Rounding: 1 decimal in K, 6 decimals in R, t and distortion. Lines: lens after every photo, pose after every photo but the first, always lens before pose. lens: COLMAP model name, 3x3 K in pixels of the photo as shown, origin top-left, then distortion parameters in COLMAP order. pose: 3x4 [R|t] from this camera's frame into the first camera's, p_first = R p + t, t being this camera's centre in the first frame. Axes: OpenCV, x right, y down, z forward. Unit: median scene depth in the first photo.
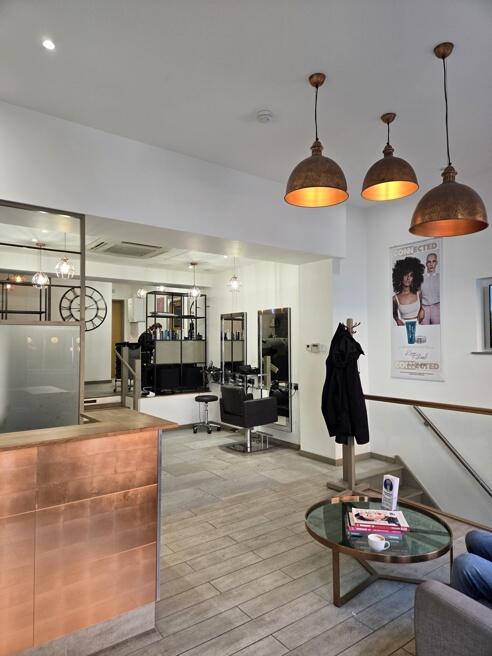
lens RADIAL K [[431.3, 0, 251.1], [0, 431.3, 327.4], [0, 0, 1]] dist [0.049190, -0.009986]
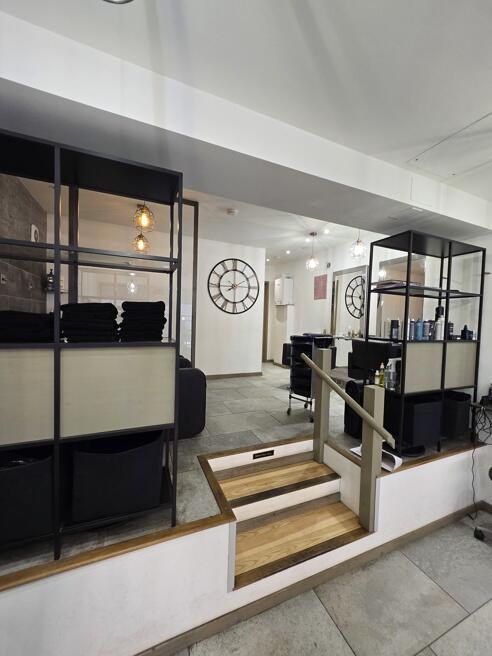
lens RADIAL K [[261.7, 0, 245.6], [0, 261.7, 328.4], [0, 0, 1]] dist [0.000169, 0.000004]
pose [[0.967571, 0.047352, -0.248122, -0.240879], [-0.031901, 0.997314, 0.065928, 0.002624], [0.250577, -0.055875, 0.966483, 0.529004]]
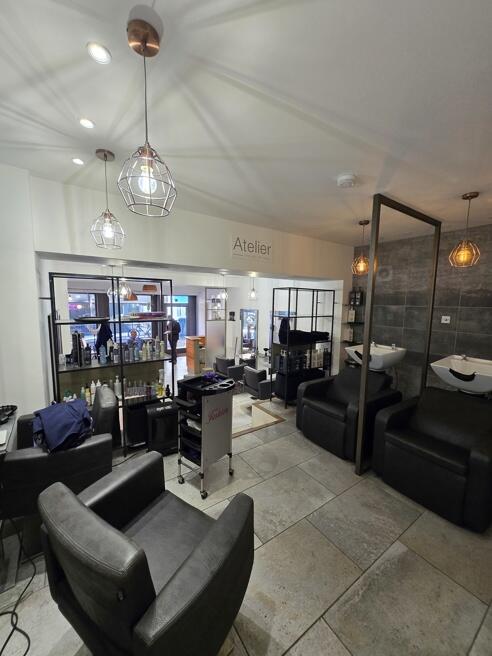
lens RADIAL K [[261.7, 0, 245.9], [0, 261.7, 329.4], [0, 0, 1]] dist [0.000169, 0.000004]
pose [[-0.998900, -0.006227, 0.046479, -0.290566], [-0.002446, 0.996714, 0.080963, -0.036190], [-0.046830, 0.080760, -0.995633, 1.111310]]
